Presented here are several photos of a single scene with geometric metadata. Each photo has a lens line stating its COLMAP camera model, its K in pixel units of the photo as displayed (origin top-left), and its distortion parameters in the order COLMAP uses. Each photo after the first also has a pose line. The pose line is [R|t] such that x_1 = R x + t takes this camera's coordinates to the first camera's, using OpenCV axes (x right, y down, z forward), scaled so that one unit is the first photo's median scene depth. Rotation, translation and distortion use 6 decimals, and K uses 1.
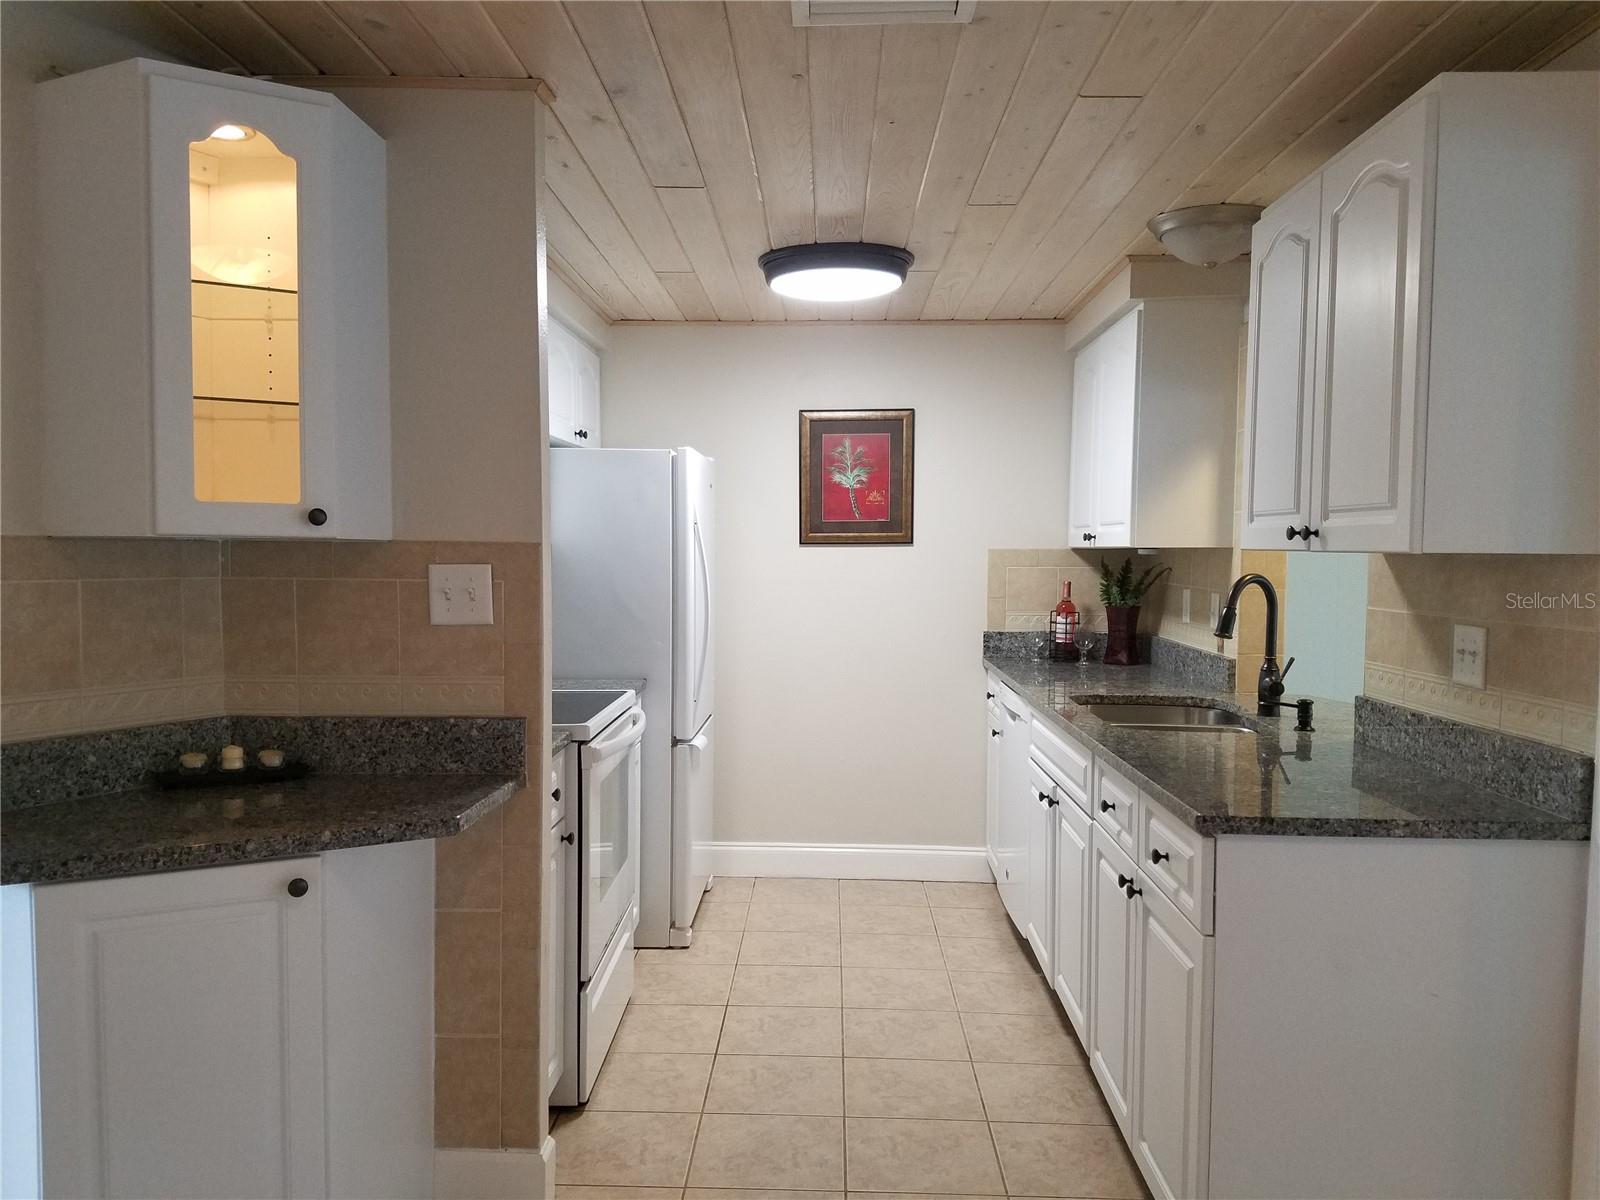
lens RADIAL K [[1228.7, 0, 790.4], [0, 1228.7, 615.7], [0, 0, 1]] dist [0.186029, -0.321731]
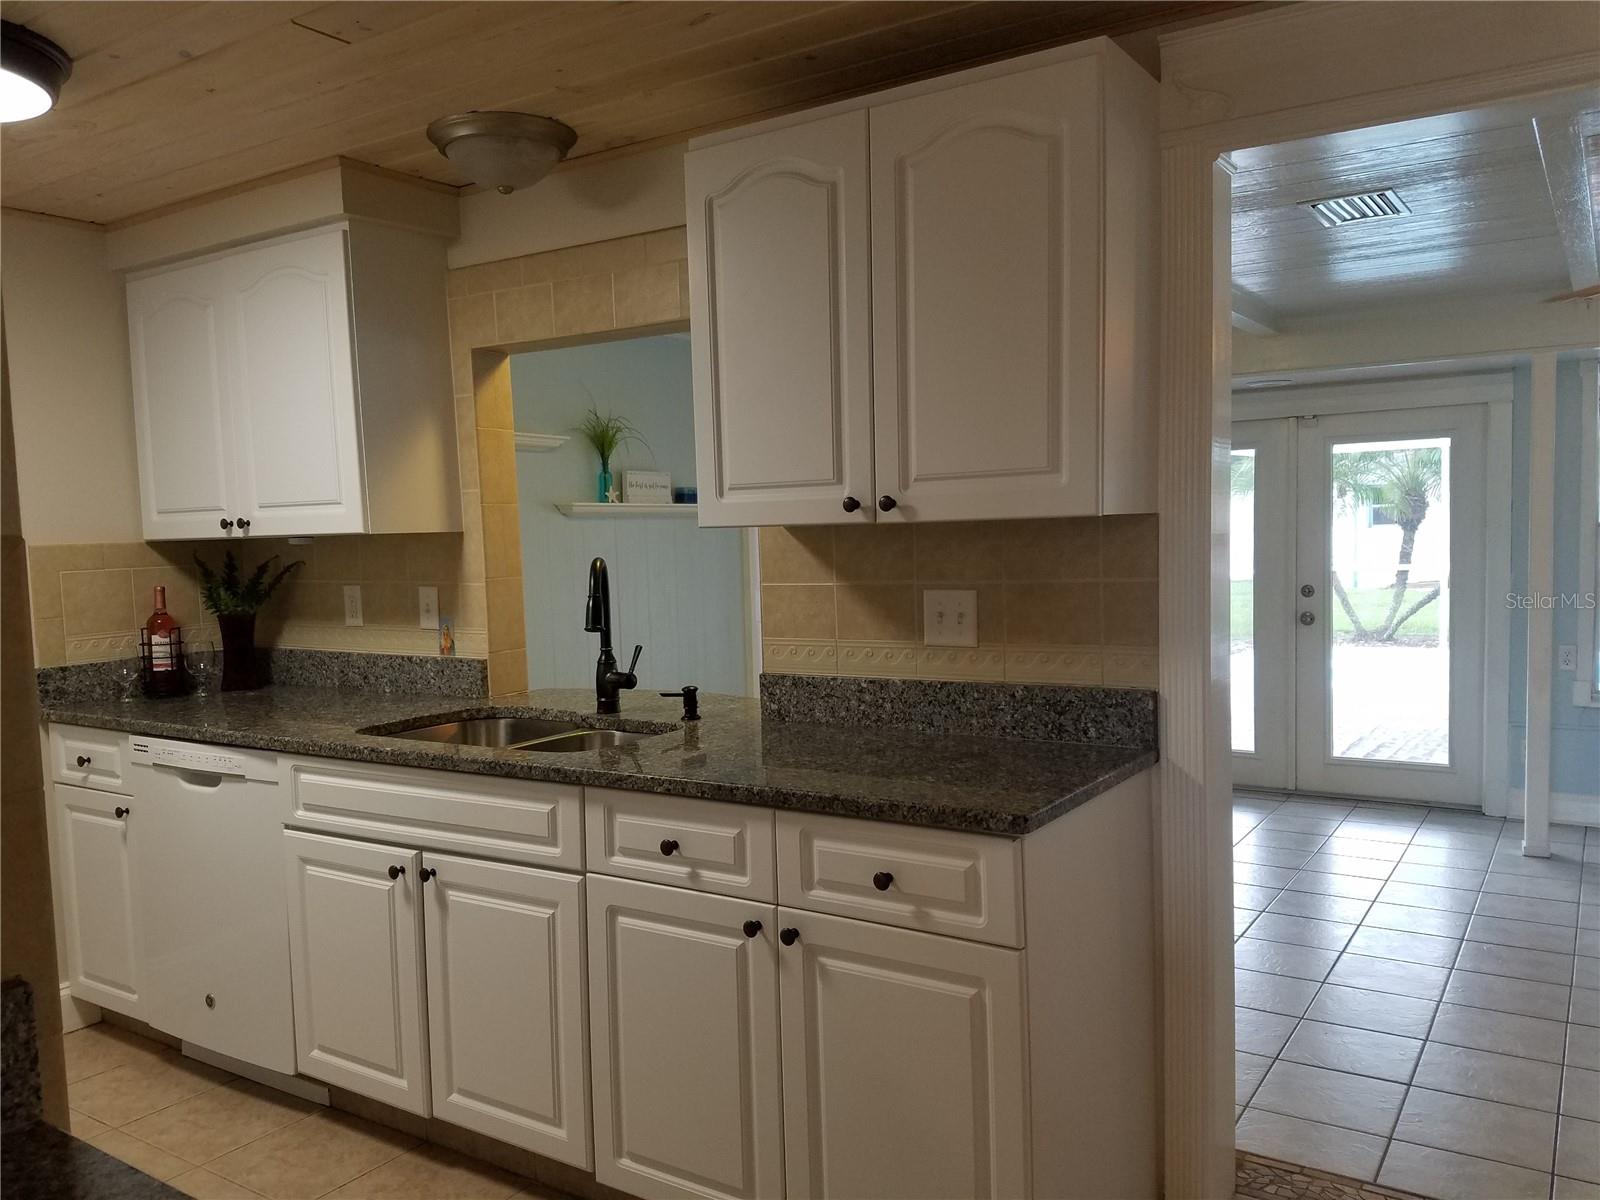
lens RADIAL K [[1228.7, 0, 790.4], [0, 1228.7, 615.7], [0, 0, 1]] dist [0.186029, -0.321731]
pose [[0.521497, -0.085195, 0.848989, -0.278336], [0.082118, 0.995395, 0.049446, -0.021766], [-0.849292, 0.043932, 0.526092, 0.378779]]
